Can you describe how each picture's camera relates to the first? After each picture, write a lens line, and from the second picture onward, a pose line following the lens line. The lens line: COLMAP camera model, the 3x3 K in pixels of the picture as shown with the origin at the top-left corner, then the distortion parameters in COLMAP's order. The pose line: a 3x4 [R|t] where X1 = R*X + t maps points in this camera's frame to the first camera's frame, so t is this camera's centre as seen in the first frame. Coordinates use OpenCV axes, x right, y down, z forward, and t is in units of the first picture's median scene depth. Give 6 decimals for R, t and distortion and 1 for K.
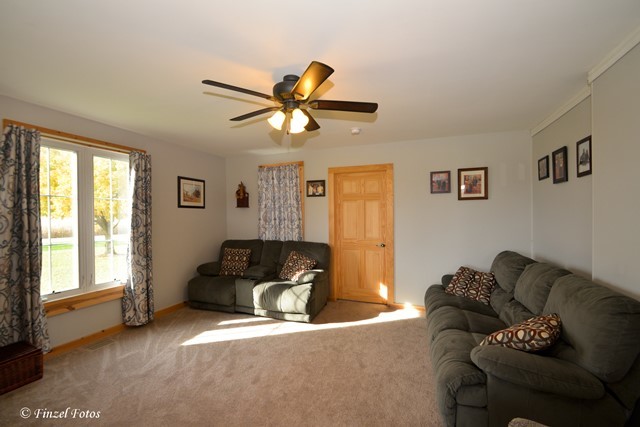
lens RADIAL K [[284.0, 0, 315.6], [0, 284.0, 218.1], [0, 0, 1]] dist [-0.014733, -0.000424]
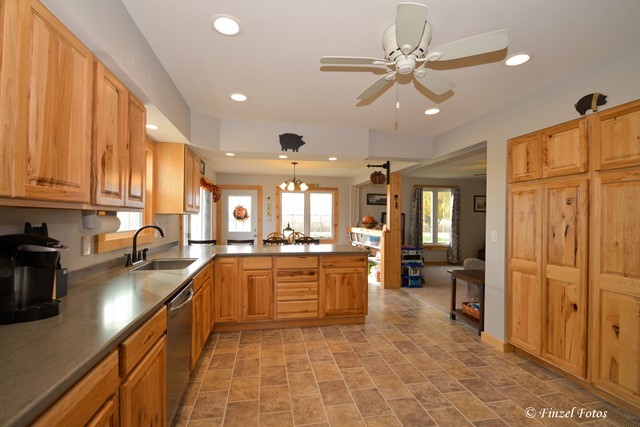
lens RADIAL K [[284.0, 0, 315.2], [0, 284.0, 214.9], [0, 0, 1]] dist [-0.014733, -0.000424]
pose [[0.521160, 0.006291, -0.853436, 0.746377], [-0.018055, 0.999830, -0.003655, 0.015162], [0.853268, 0.017314, 0.521185, -1.170914]]
